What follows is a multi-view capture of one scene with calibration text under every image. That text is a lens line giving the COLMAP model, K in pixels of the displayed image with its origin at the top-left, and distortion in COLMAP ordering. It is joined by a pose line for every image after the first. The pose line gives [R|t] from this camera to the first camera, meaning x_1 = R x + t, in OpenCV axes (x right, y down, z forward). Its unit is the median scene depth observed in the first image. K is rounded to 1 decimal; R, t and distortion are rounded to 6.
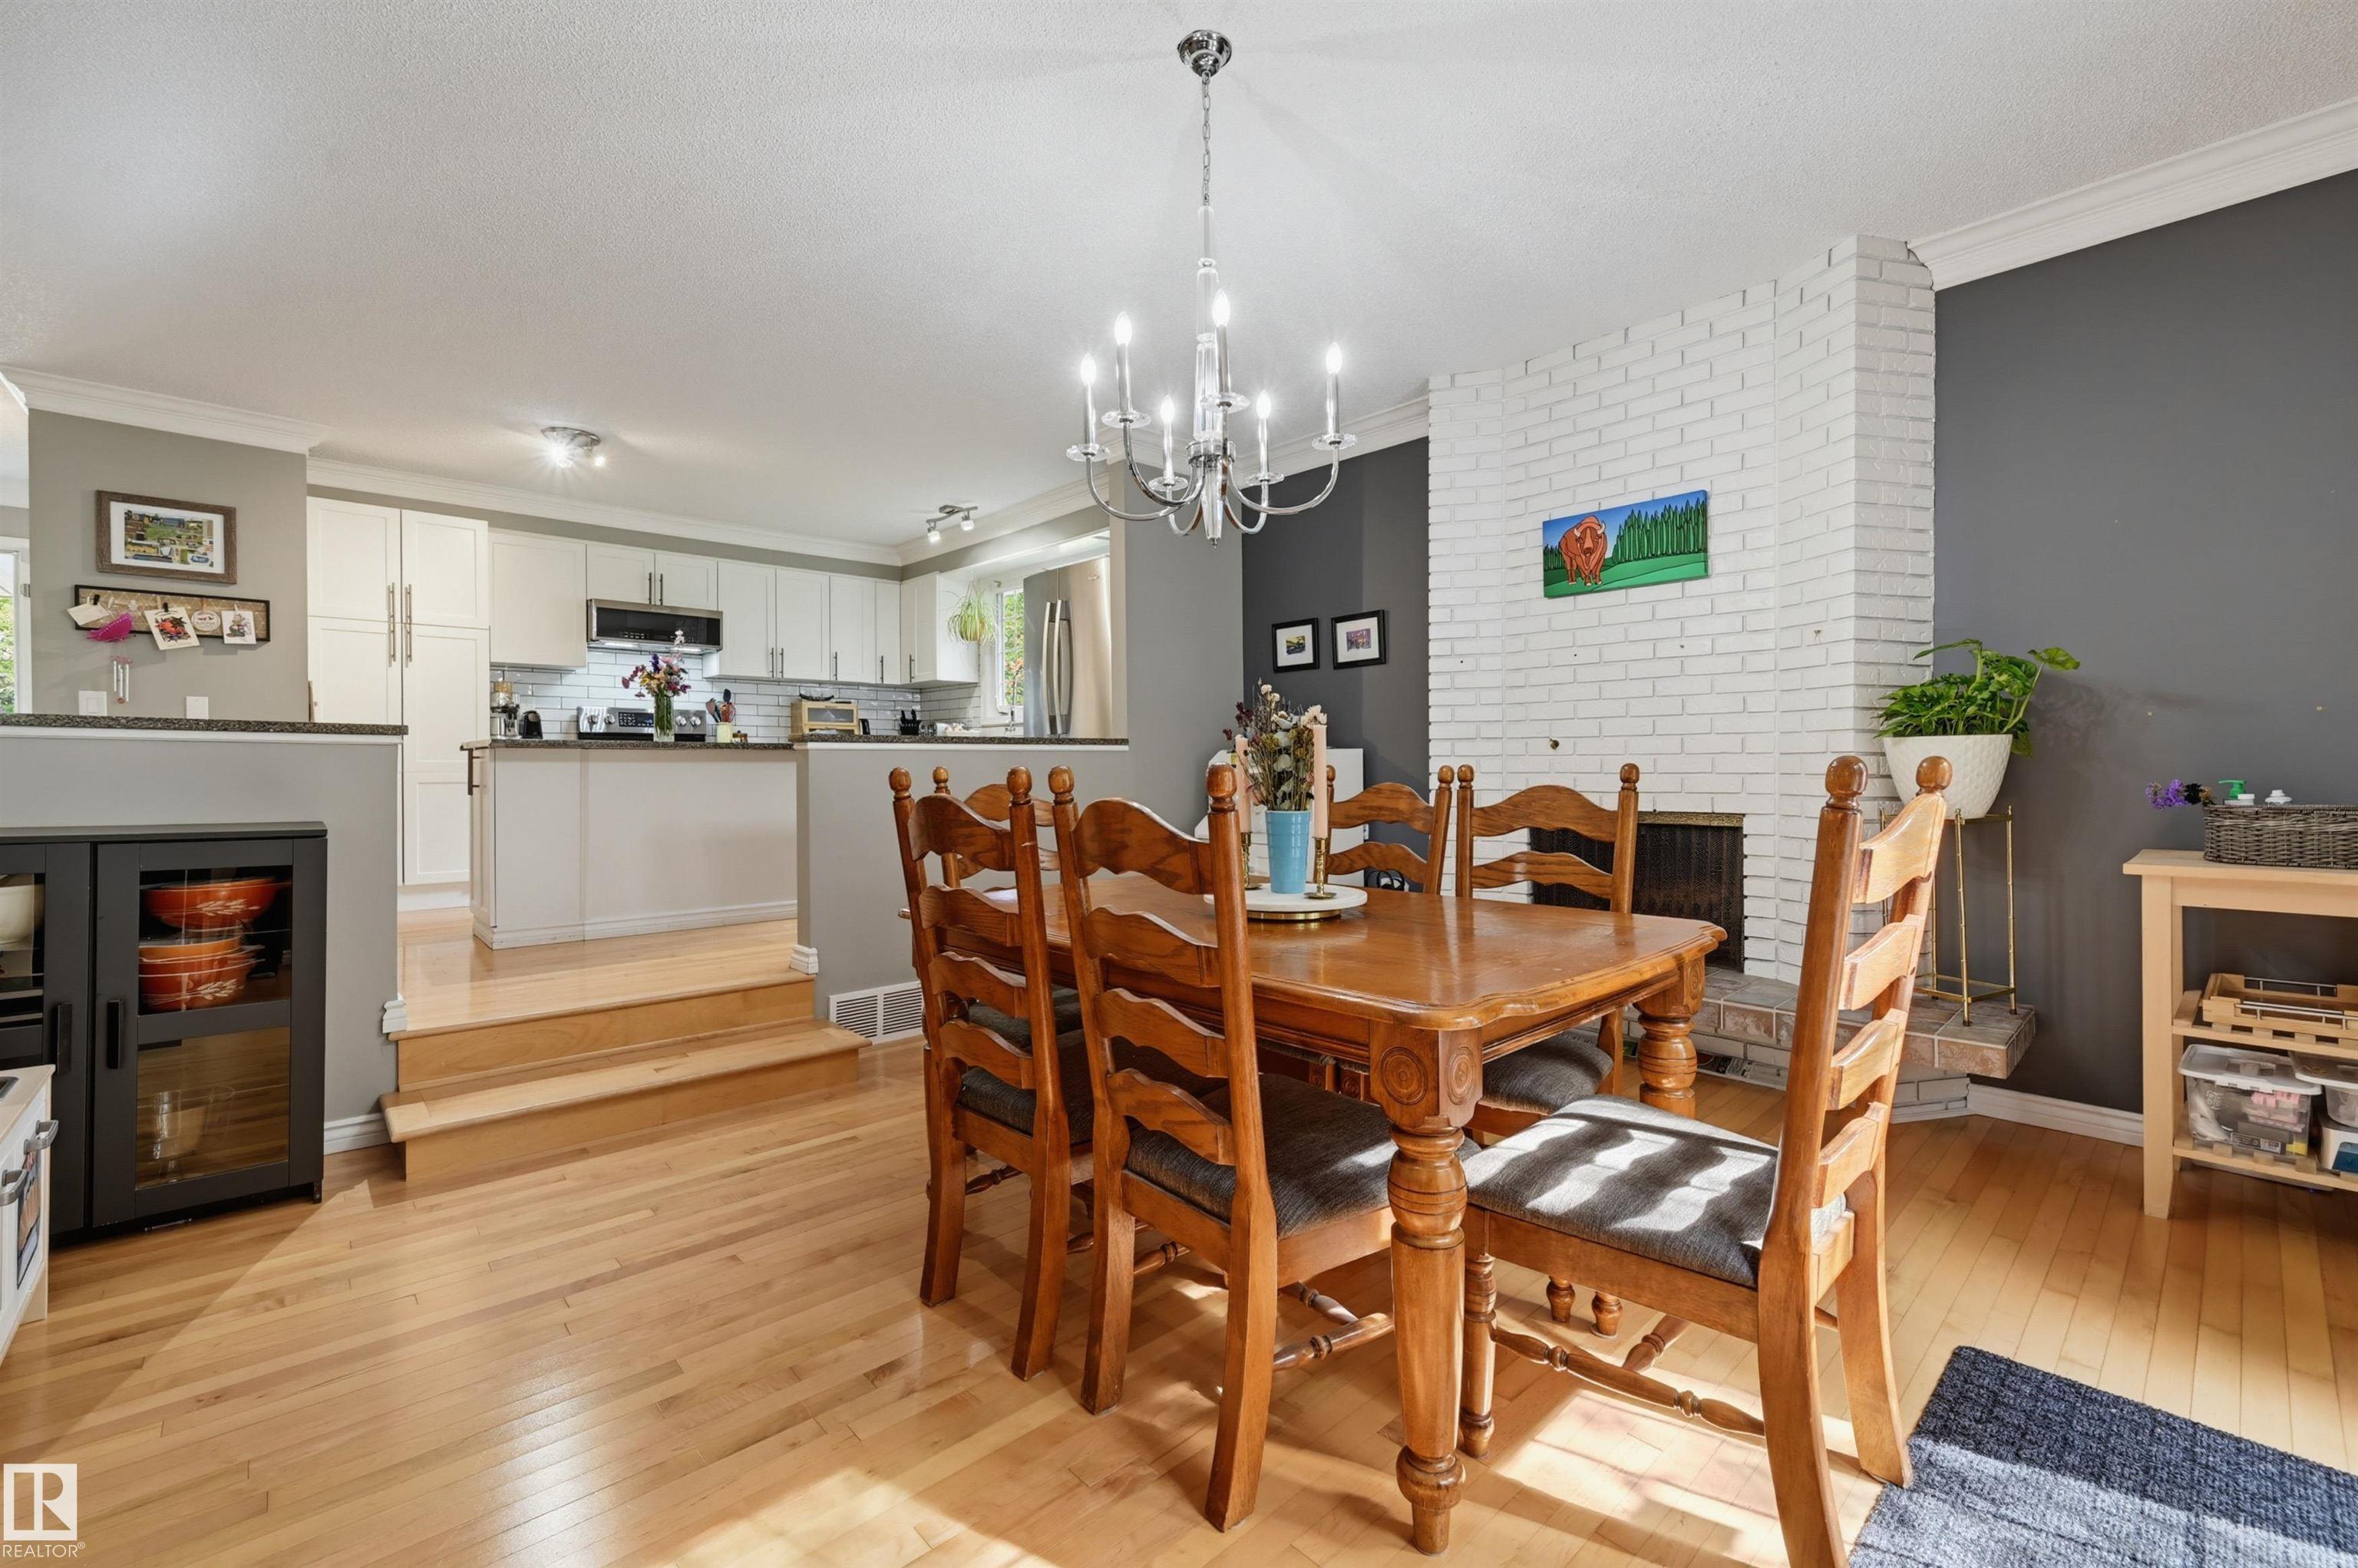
lens RADIAL K [[996.0, 0, 1200.9], [0, 996.0, 768.2], [0, 0, 1]] dist [0.002836, 0.000901]
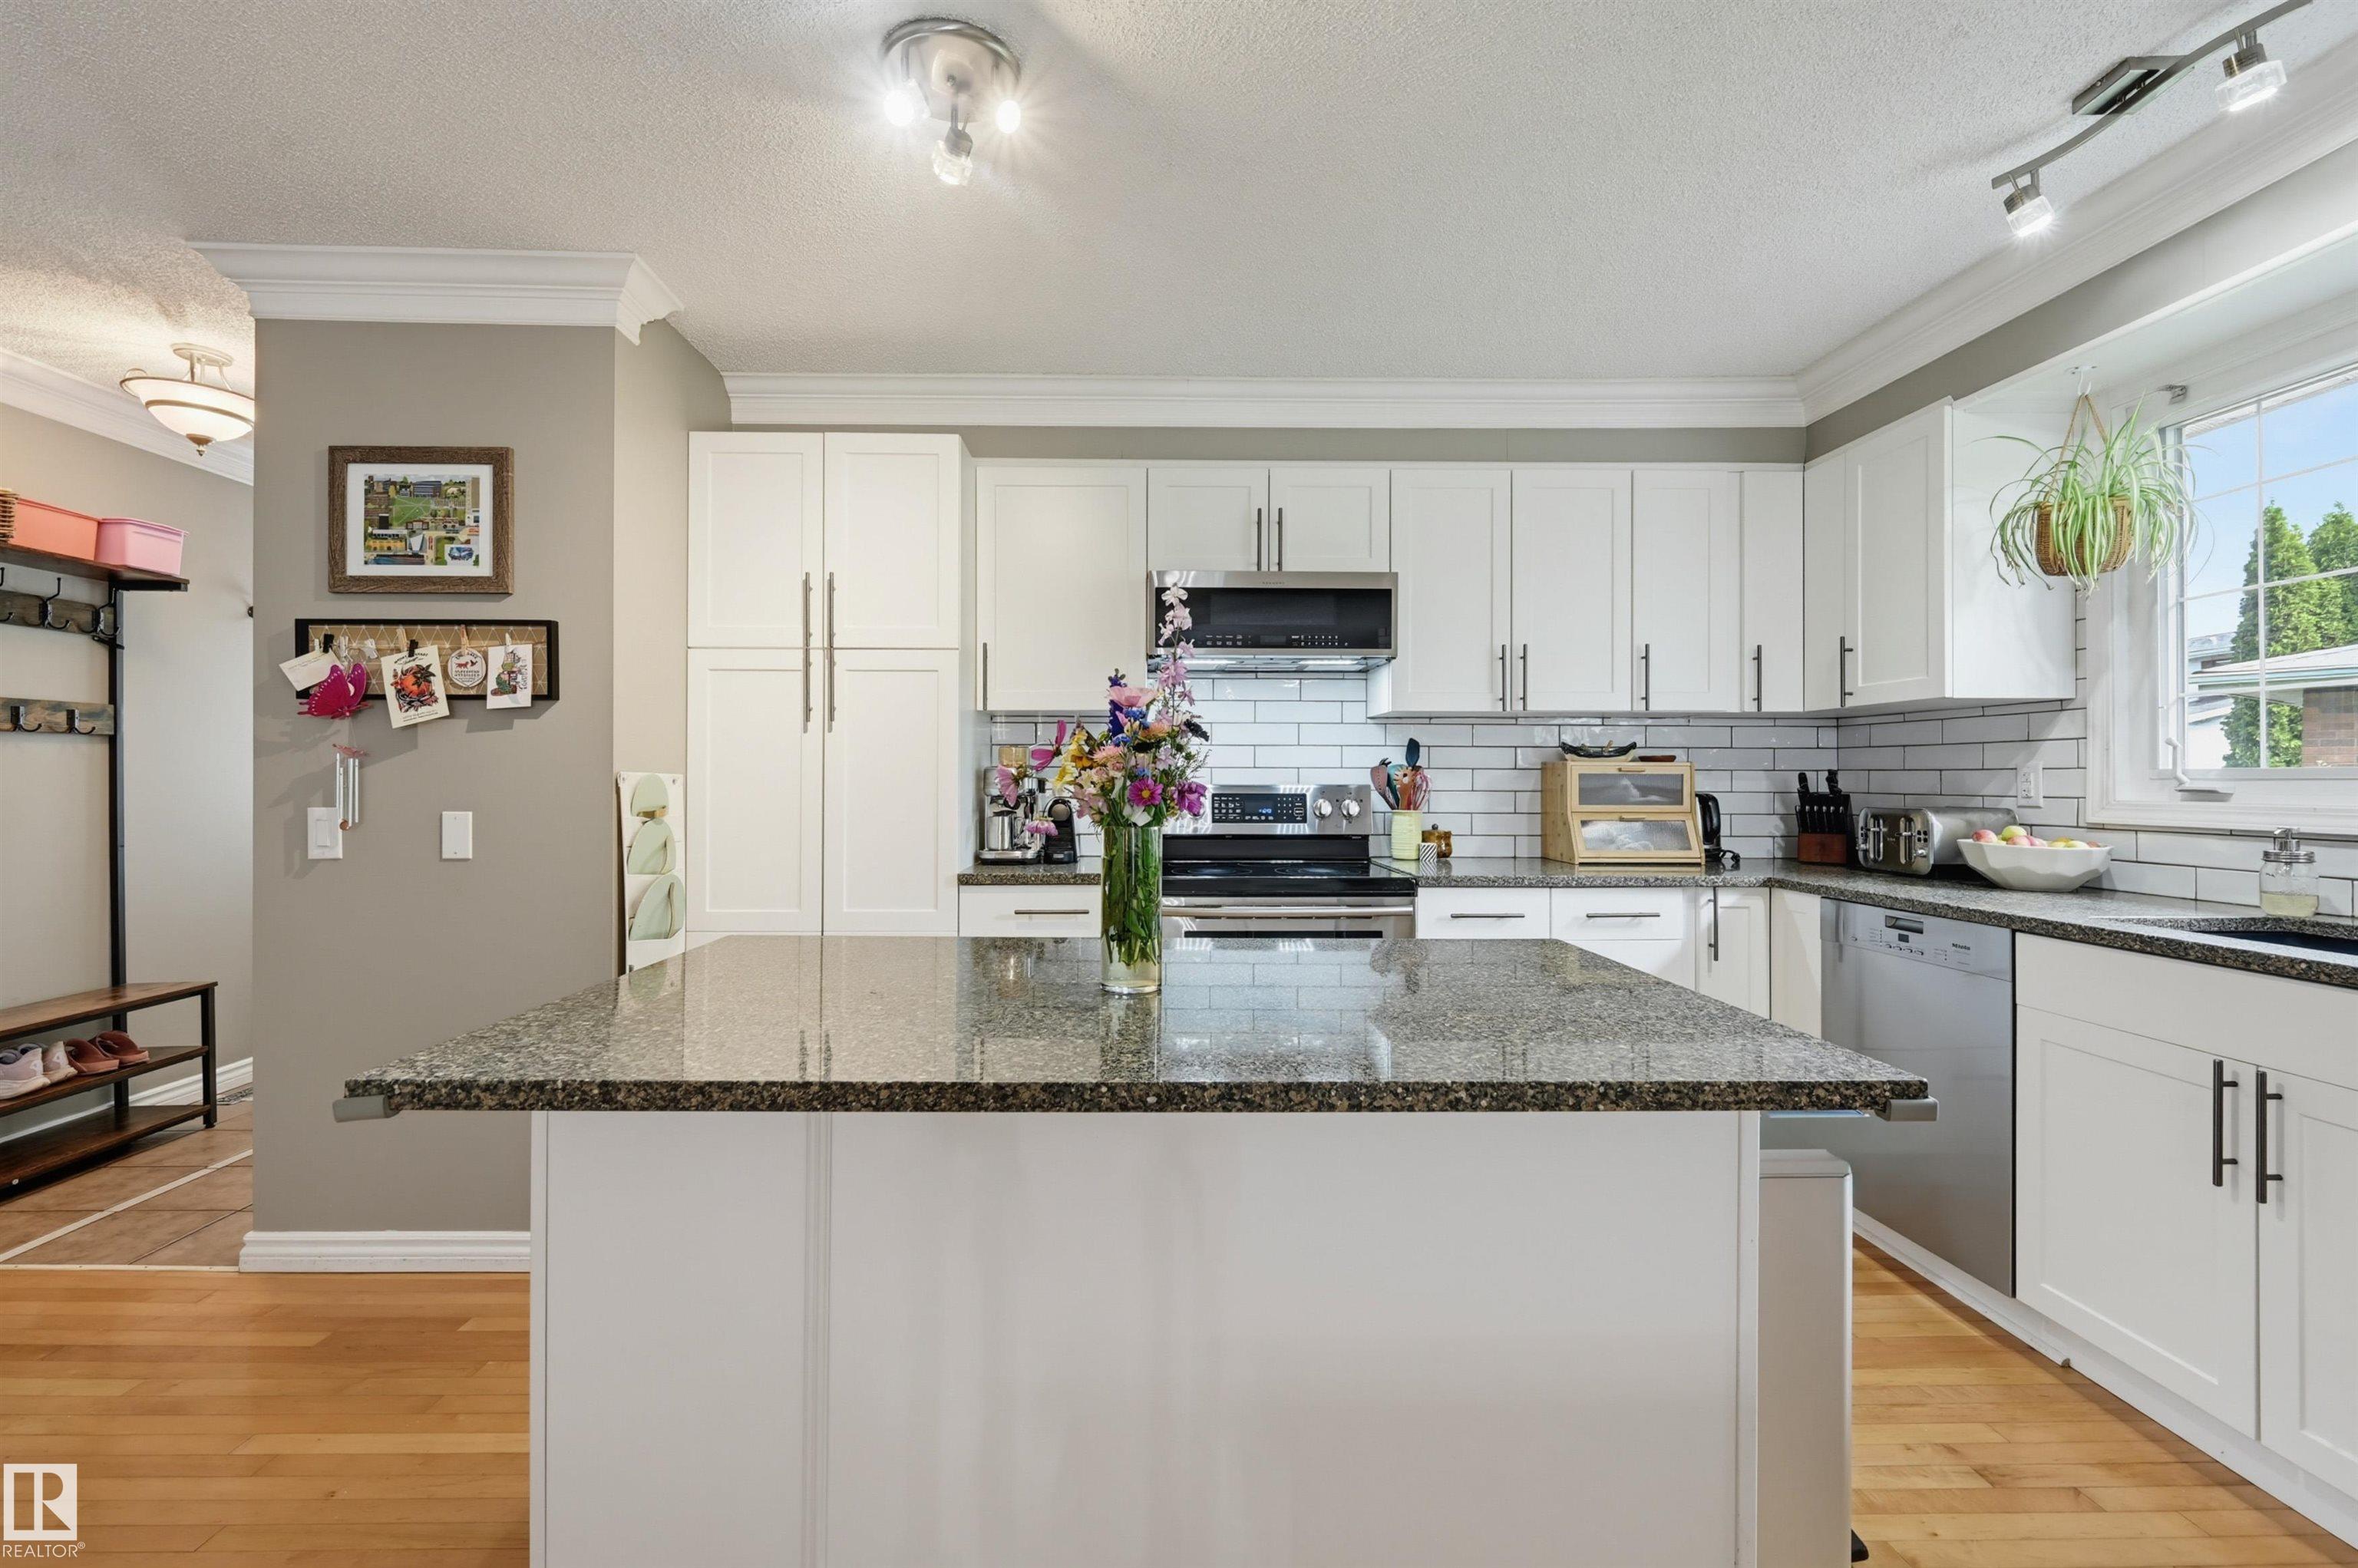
lens RADIAL K [[1021.3, 0, 1165.2], [0, 1021.3, 773.7], [0, 0, 1]] dist [-0.000426, 0.000947]
pose [[0.746911, -0.000128, -0.664924, -0.355639], [-0.005054, 0.999970, -0.005870, -0.089096], [0.664905, 0.007745, 0.746888, 0.831092]]
